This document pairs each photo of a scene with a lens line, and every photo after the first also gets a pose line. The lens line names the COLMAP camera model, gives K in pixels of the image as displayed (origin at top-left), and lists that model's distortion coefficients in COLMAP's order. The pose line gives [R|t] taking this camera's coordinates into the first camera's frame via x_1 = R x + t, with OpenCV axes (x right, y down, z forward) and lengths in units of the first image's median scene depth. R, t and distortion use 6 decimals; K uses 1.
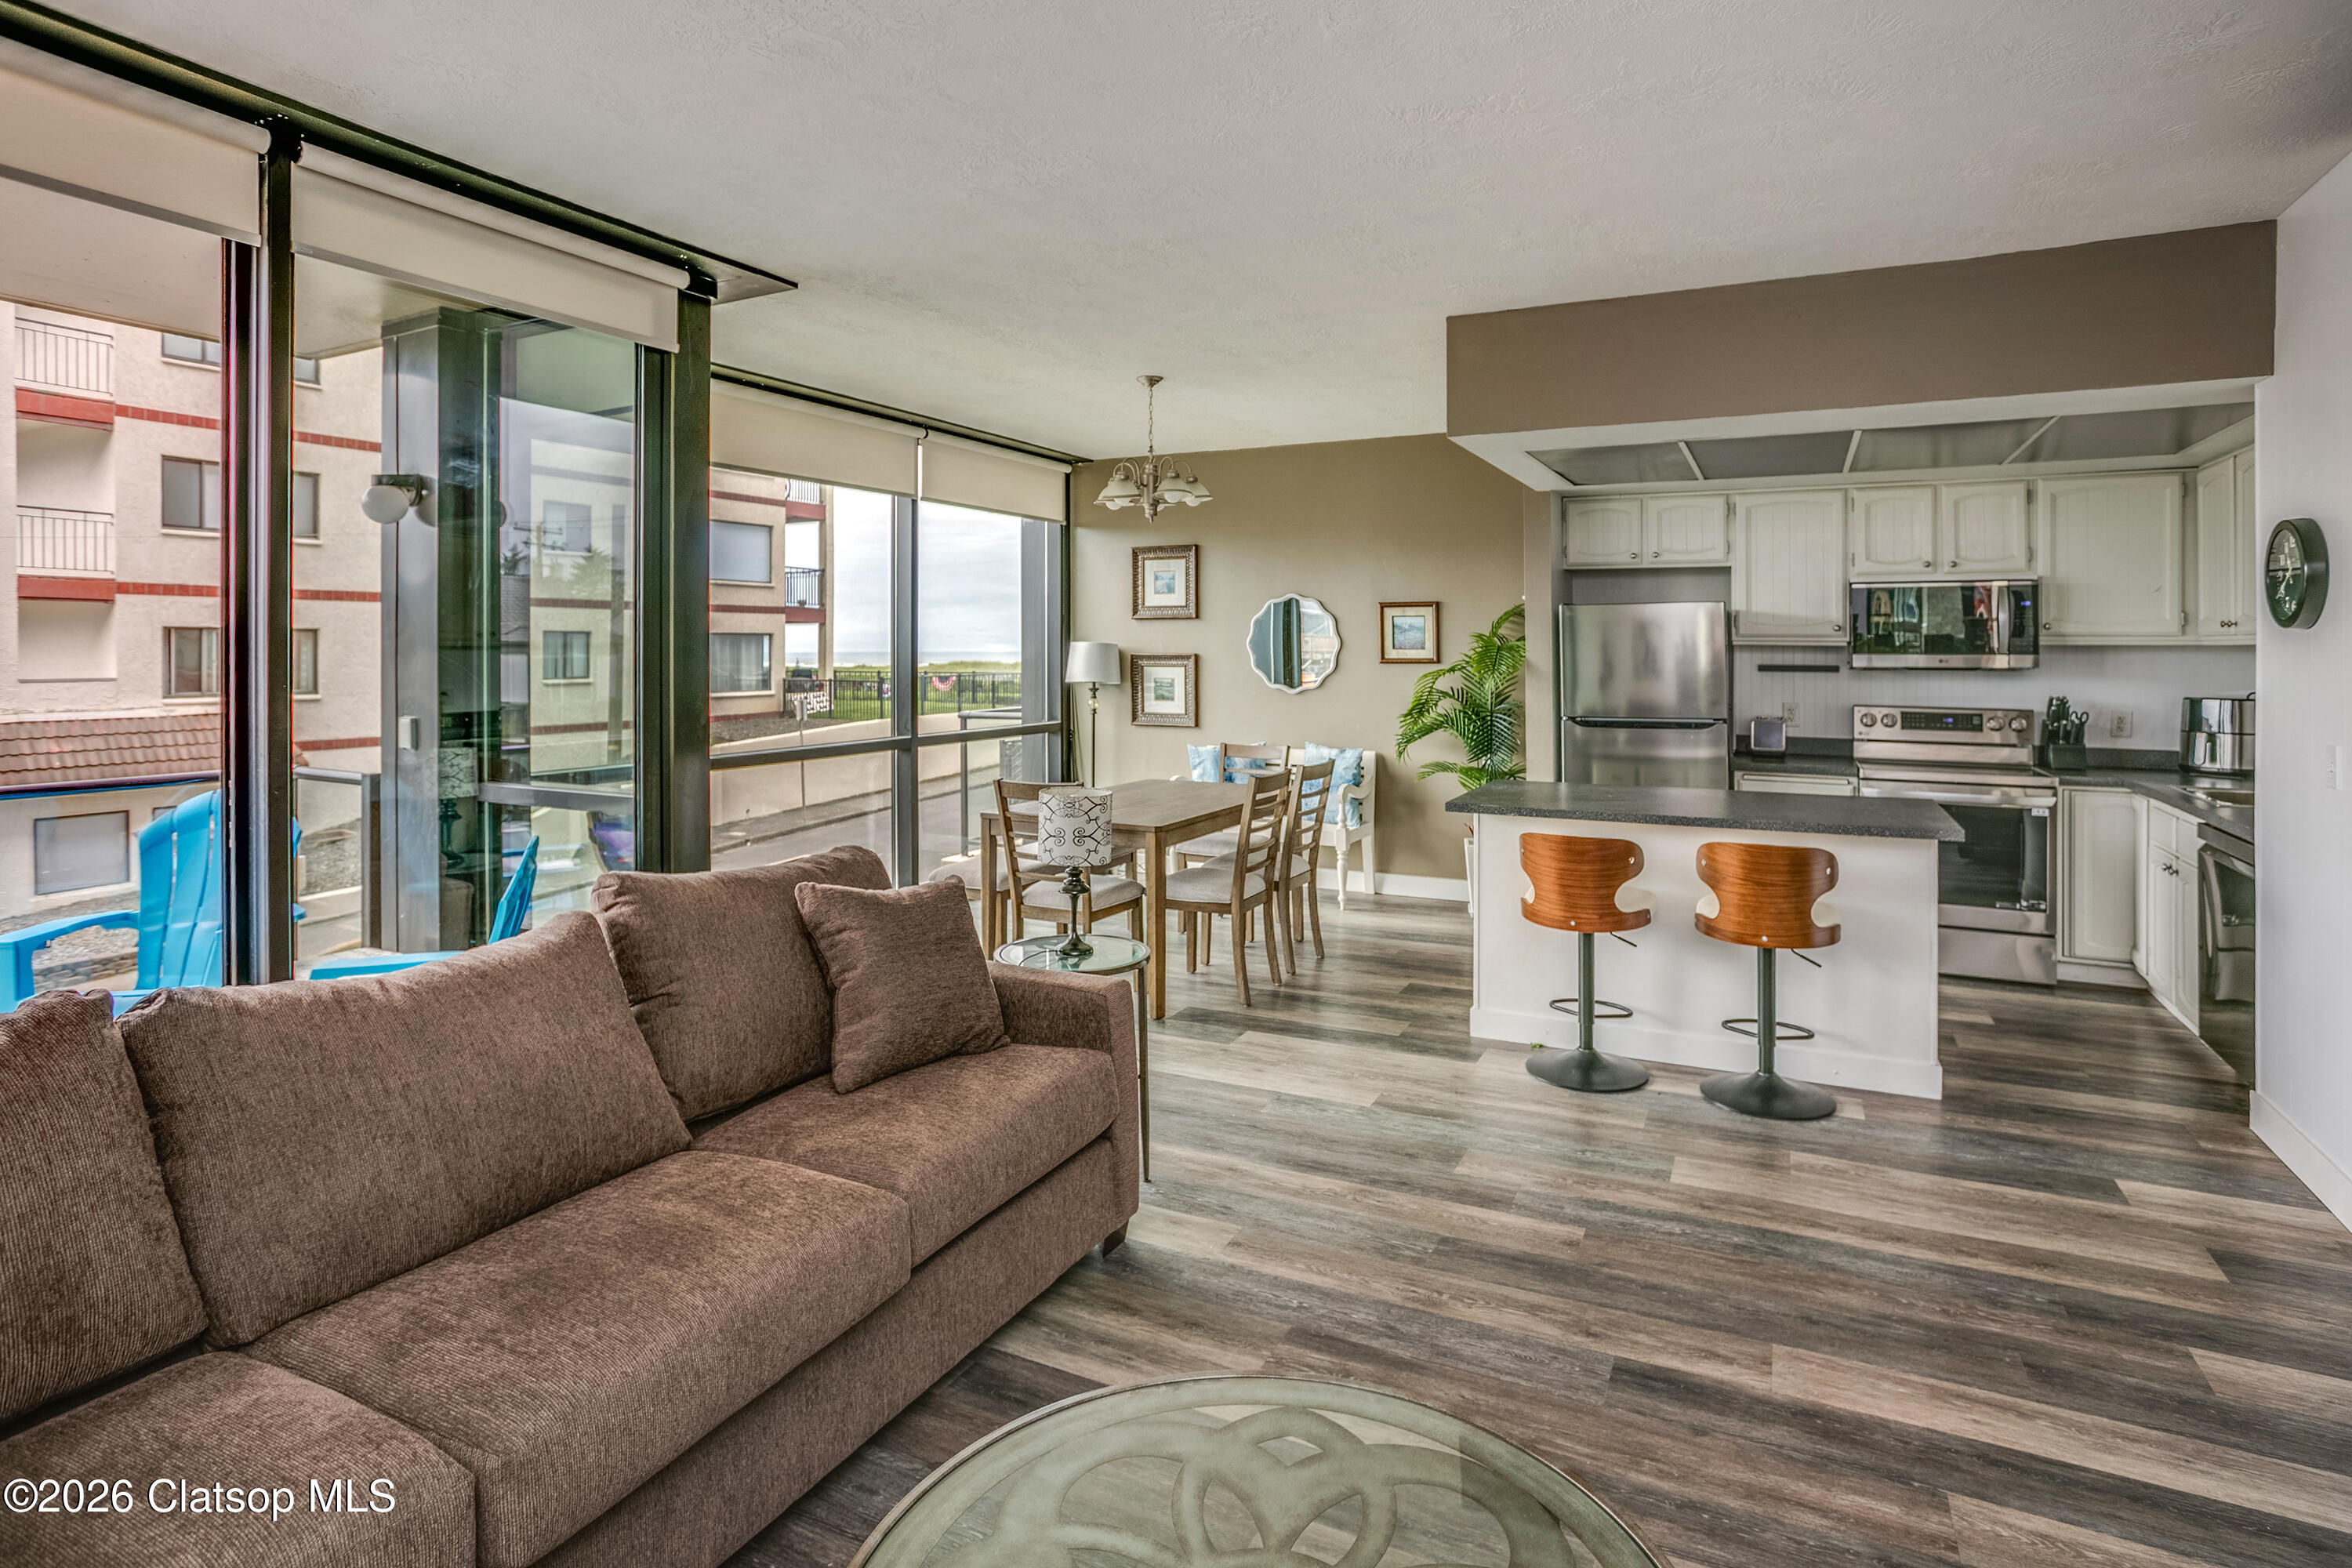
lens RADIAL K [[1207.6, 0, 1207.0], [0, 1207.6, 641.3], [0, 0, 1]] dist [-0.053028, 0.021722]
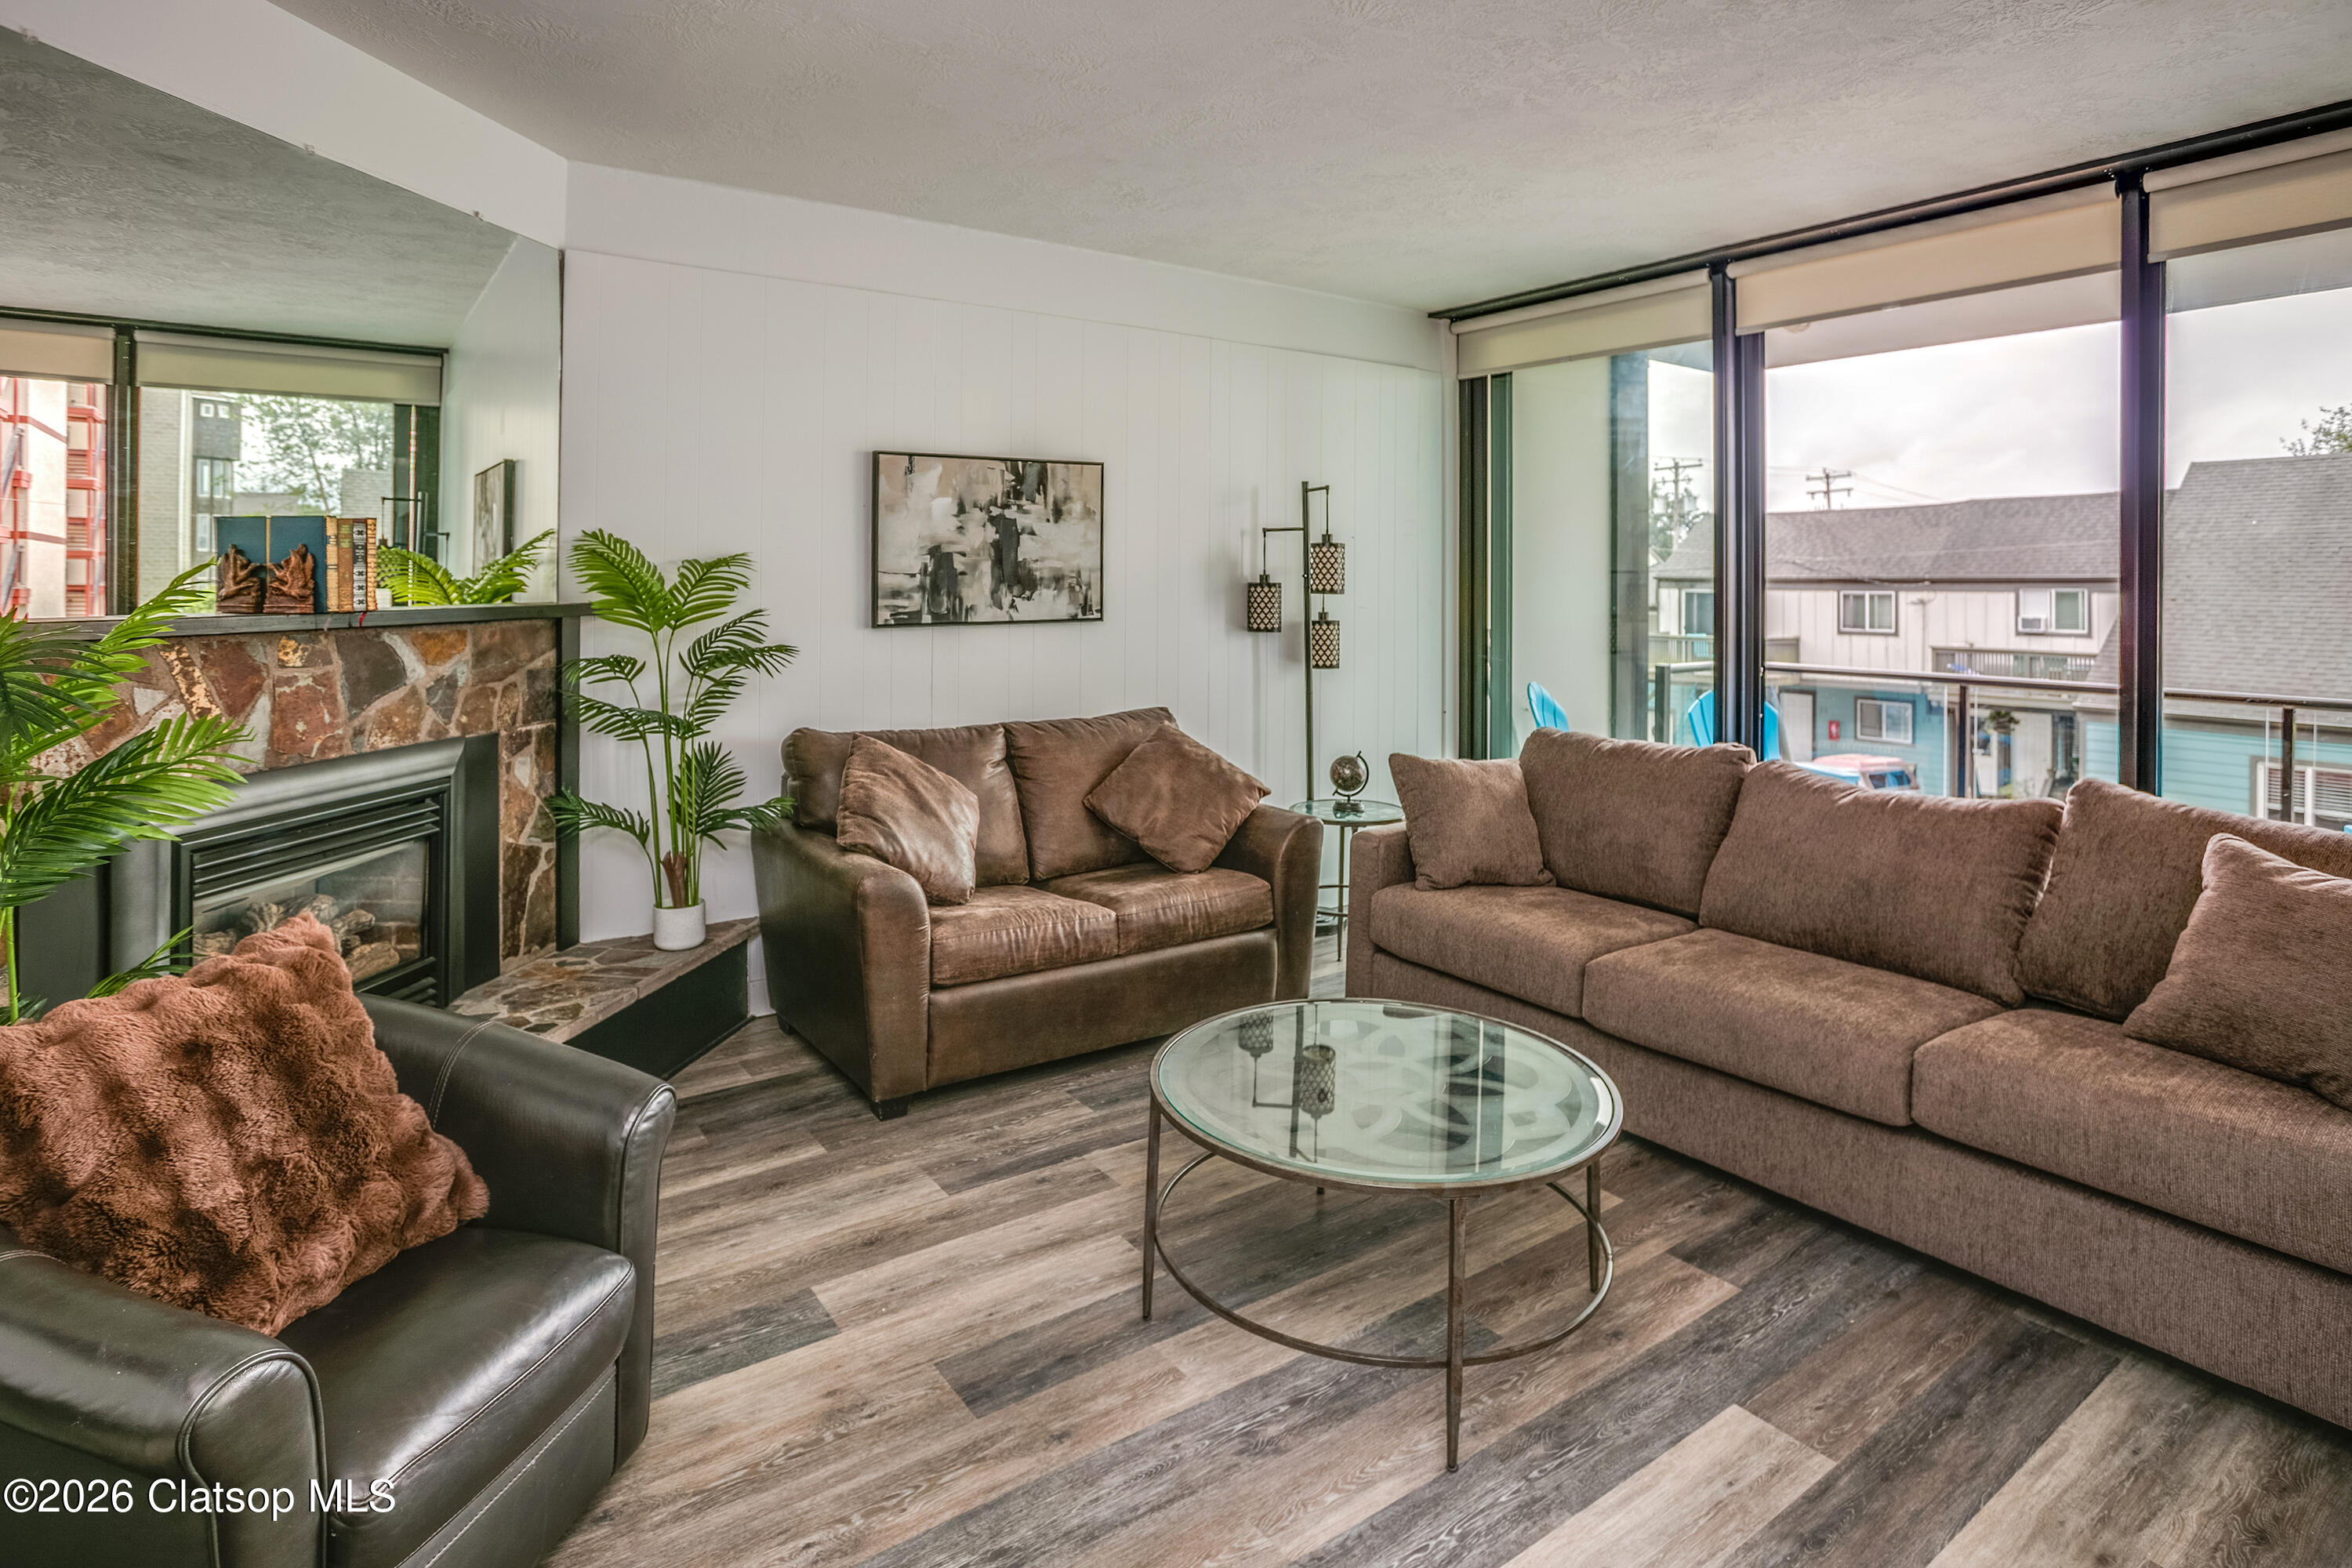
lens RADIAL K [[1207.6, 0, 1170.0], [0, 1207.6, 580.7], [0, 0, 1]] dist [-0.053028, 0.021722]
pose [[-0.479964, -0.000096, -0.877288, 0.308819], [-0.004189, 0.999989, 0.002182, 0.003266], [0.877278, 0.004722, -0.479959, 0.260981]]
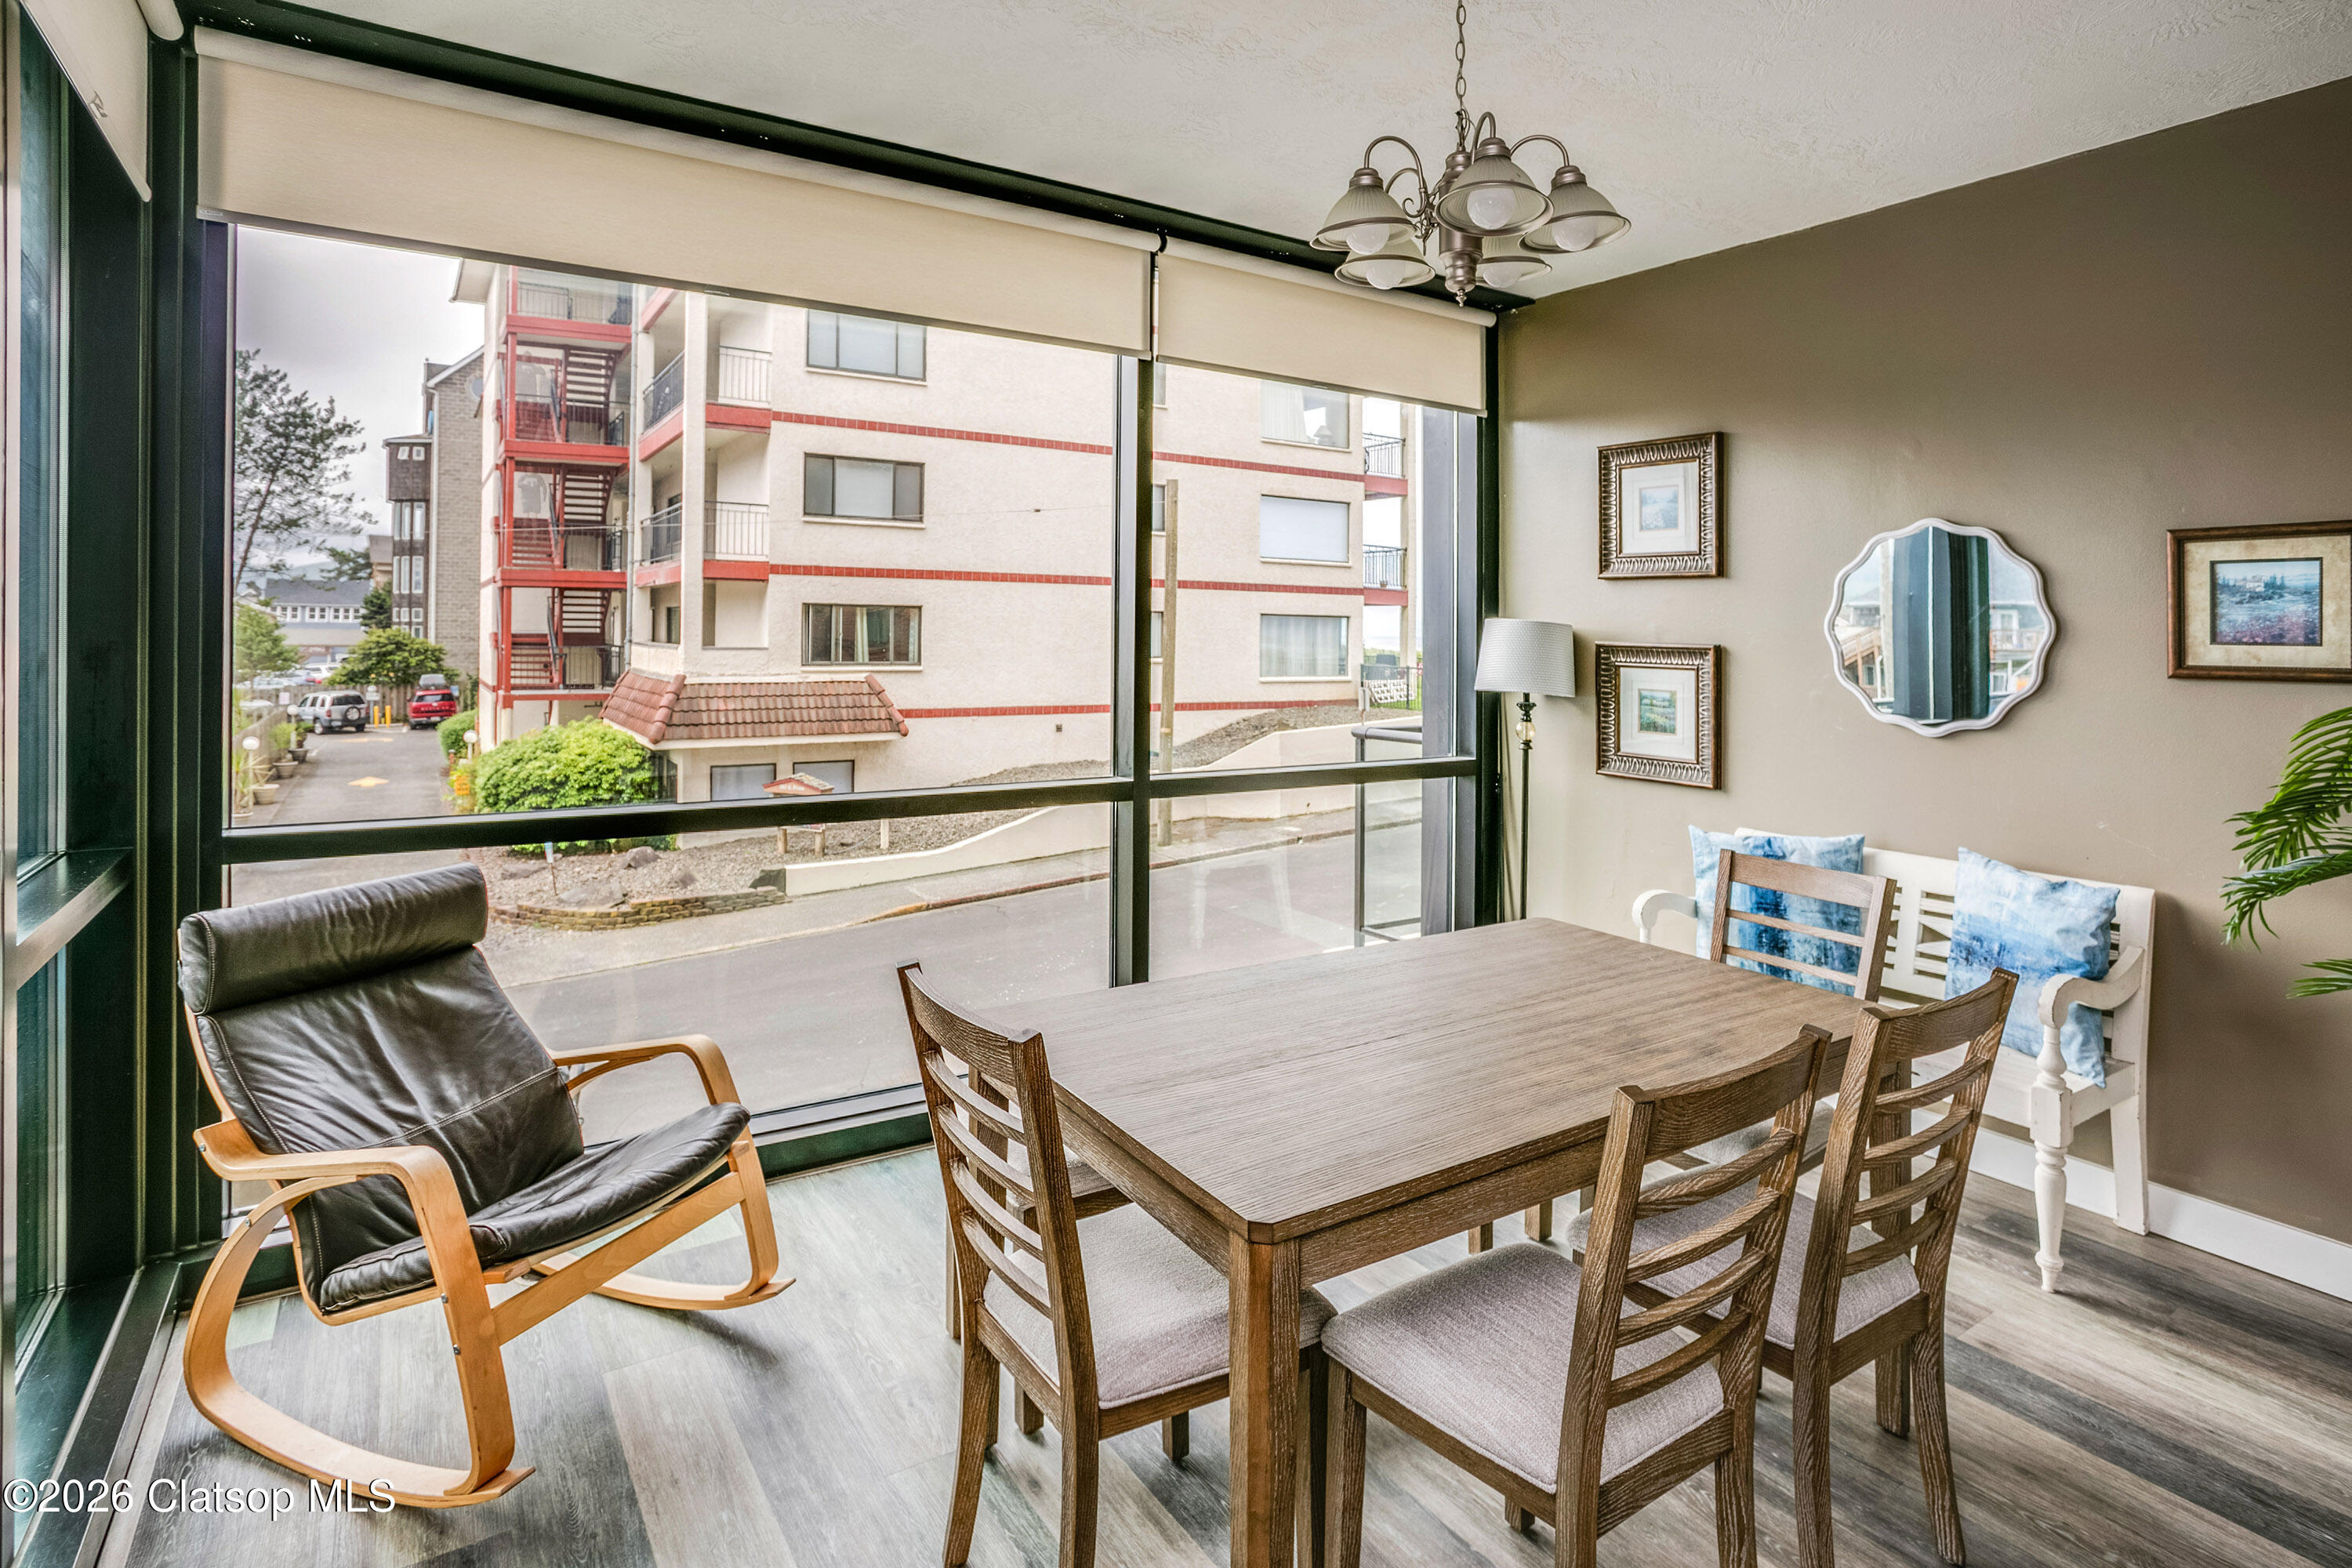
lens RADIAL K [[1207.6, 0, 1182.6], [0, 1207.6, 627.6], [0, 0, 1]] dist [-0.053028, 0.021722]
pose [[0.857935, 0.013530, -0.513581, 0.055847], [-0.013633, 0.999901, 0.003568, 0.004206], [0.513578, 0.003941, 0.858034, 0.454533]]
